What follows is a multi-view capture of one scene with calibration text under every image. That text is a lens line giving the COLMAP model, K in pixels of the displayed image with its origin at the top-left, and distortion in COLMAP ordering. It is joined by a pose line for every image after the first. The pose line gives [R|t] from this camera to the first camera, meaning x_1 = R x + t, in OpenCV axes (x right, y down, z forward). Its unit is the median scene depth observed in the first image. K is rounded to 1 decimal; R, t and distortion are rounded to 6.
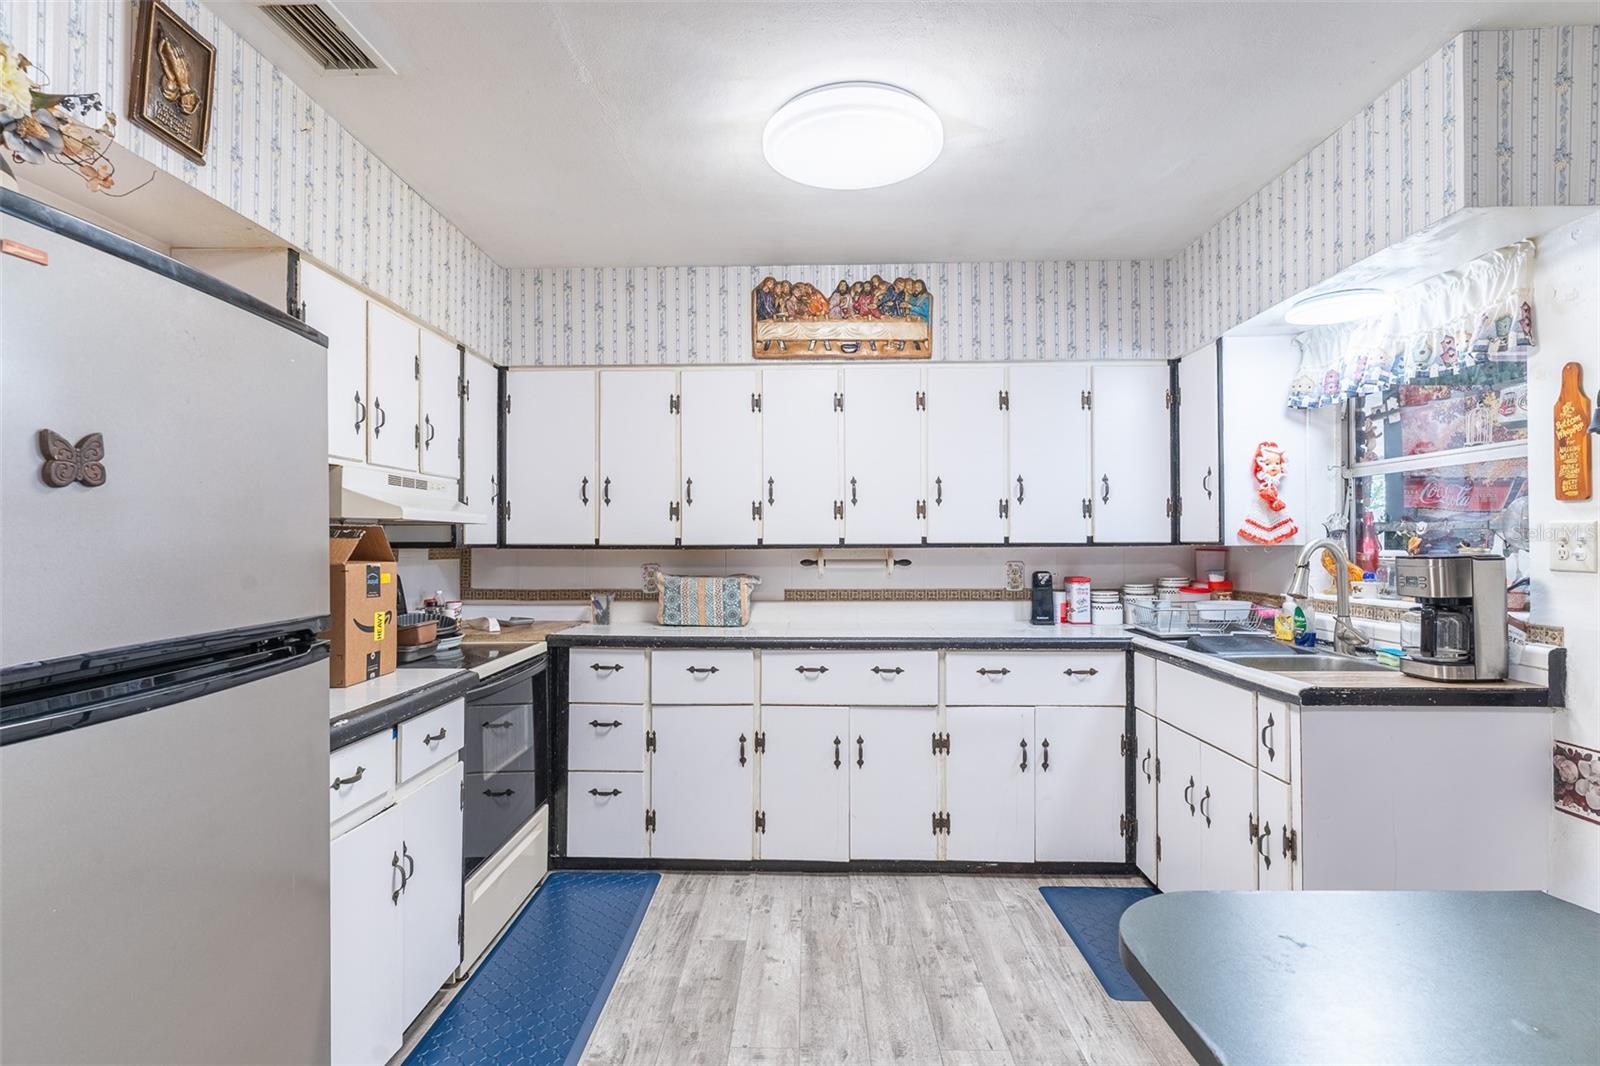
lens RADIAL K [[797.2, 0, 792.8], [0, 797.2, 534.2], [0, 0, 1]] dist [-0.000146, 0.000614]
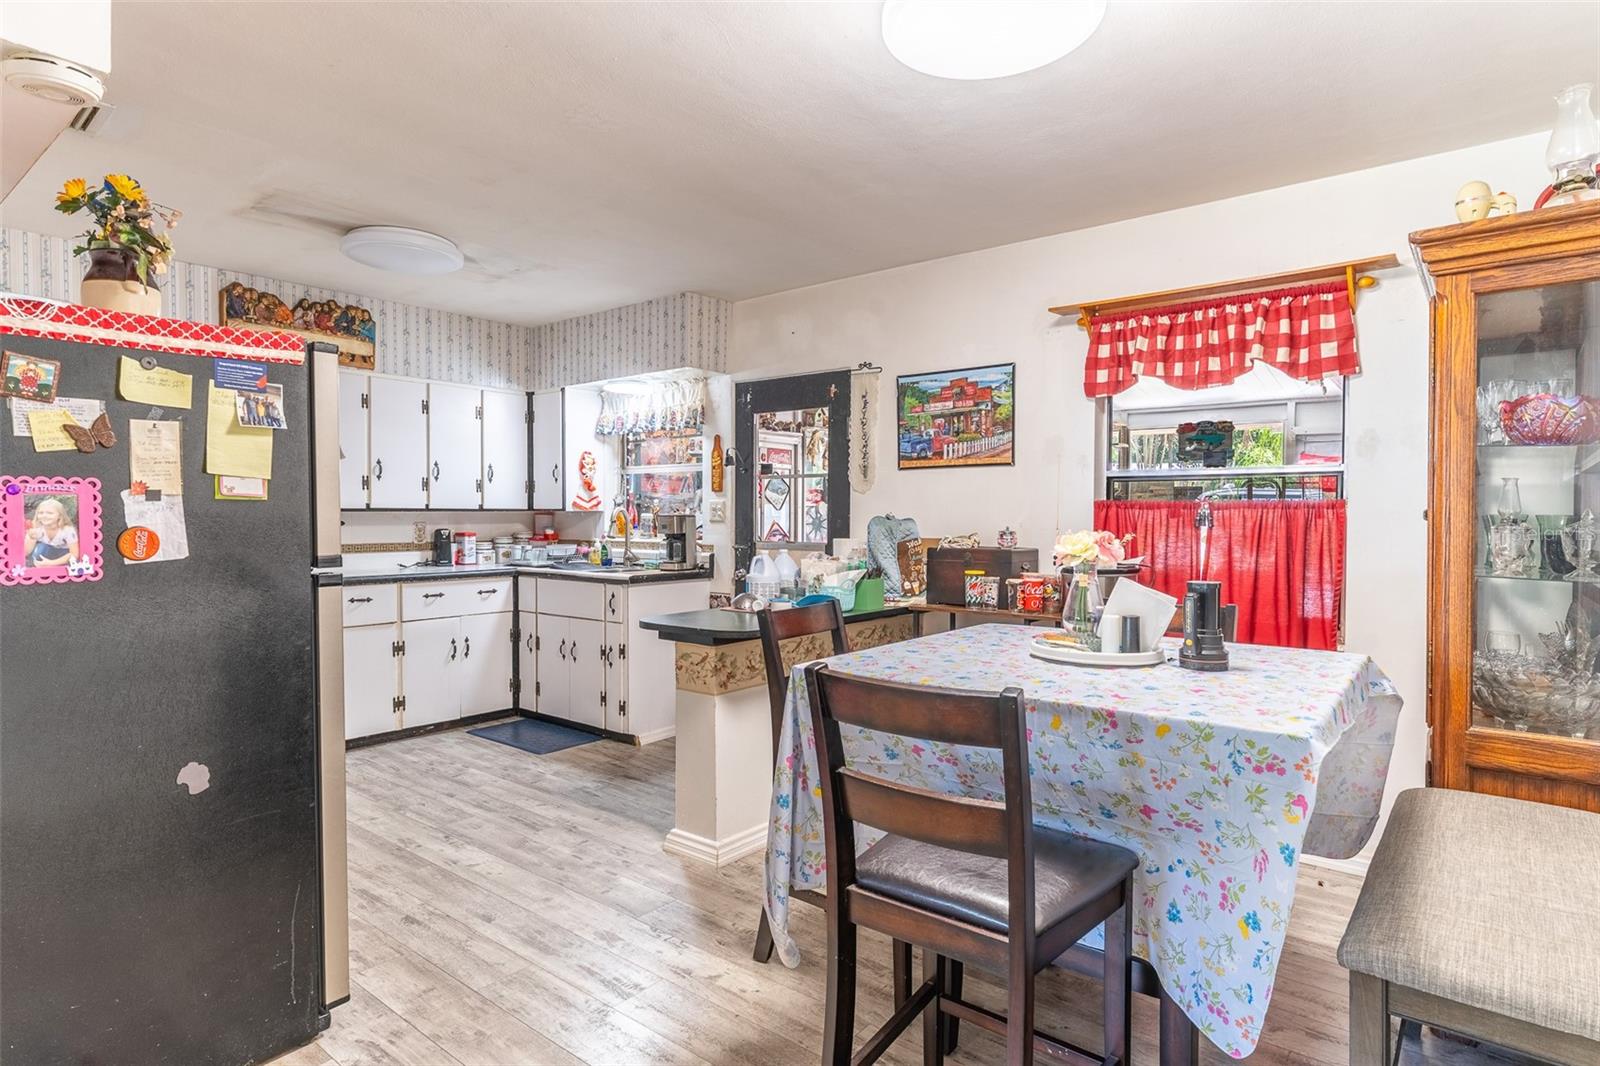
lens RADIAL K [[853.4, 0, 803.7], [0, 853.4, 532.5], [0, 0, 1]] dist [-0.002500, 0.000251]
pose [[0.602880, -0.012978, 0.797726, -0.591626], [-0.013332, 0.999564, 0.026338, 0.005499], [-0.797720, -0.026514, 0.602445, -0.491345]]
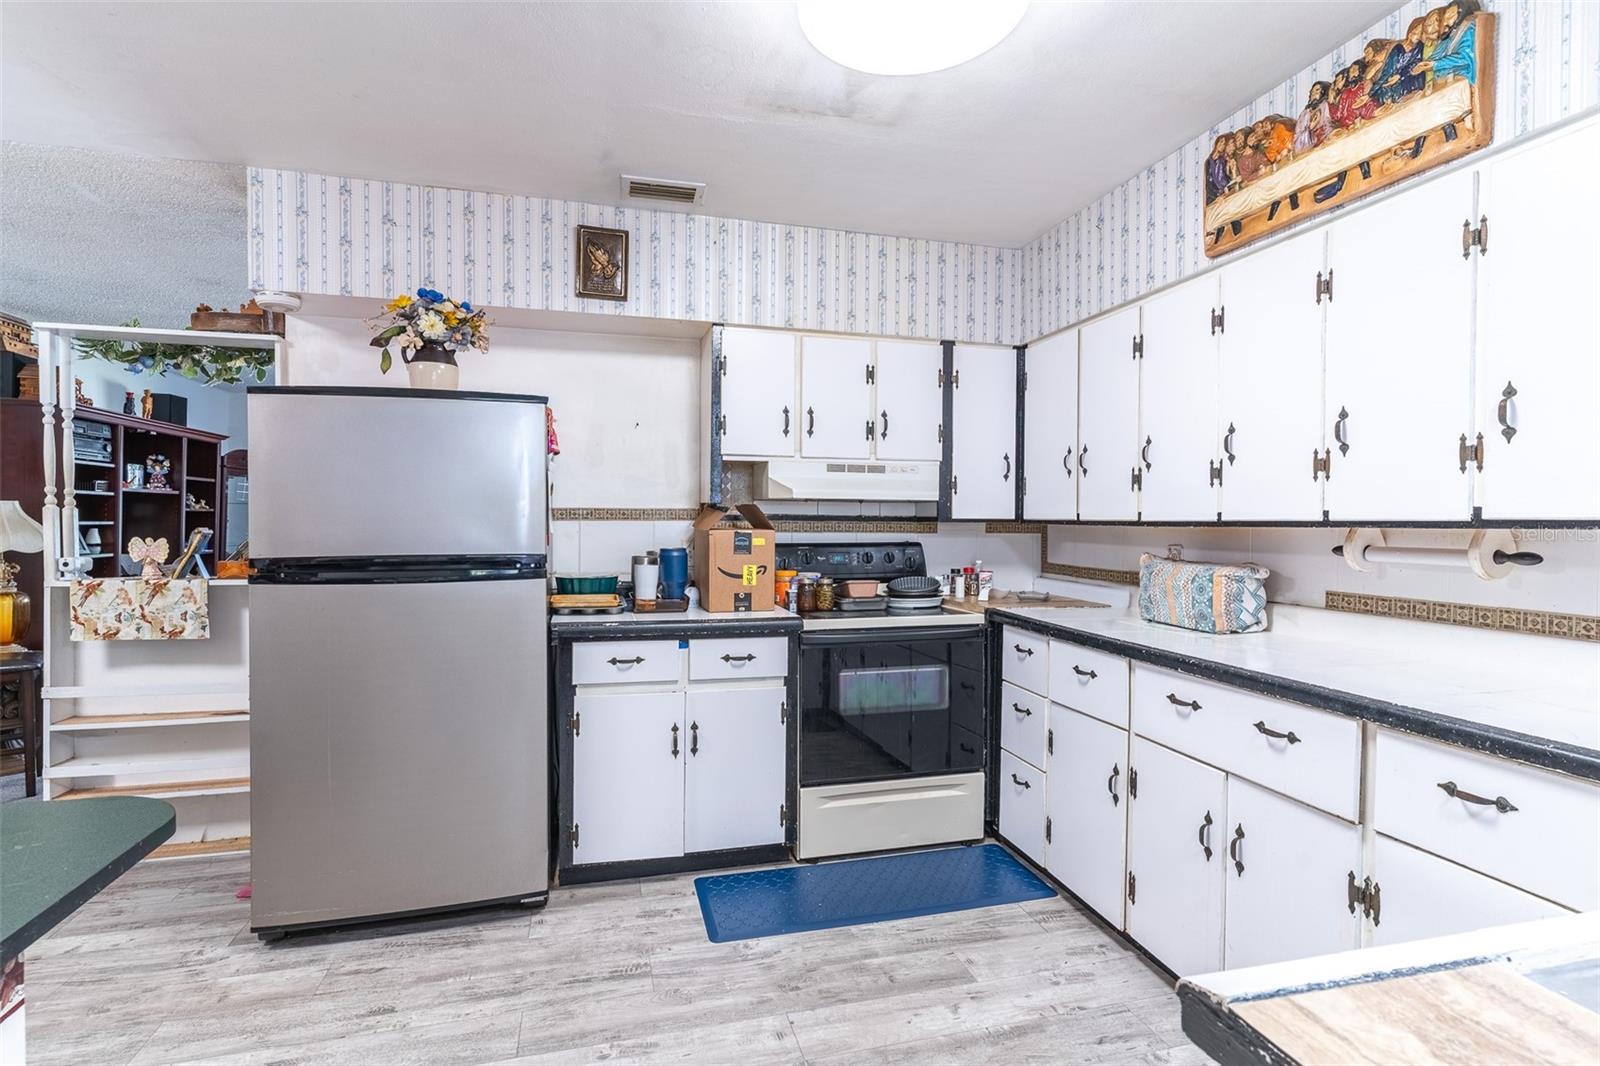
lens RADIAL K [[767.4, 0, 795.2], [0, 767.4, 533.3], [0, 0, 1]] dist [0.003892, -0.002028]
pose [[0.275921, 0.019963, -0.960973, 0.567262], [0.003633, 0.999755, 0.021812, 0.008847], [0.961173, -0.009510, 0.275781, 0.499869]]
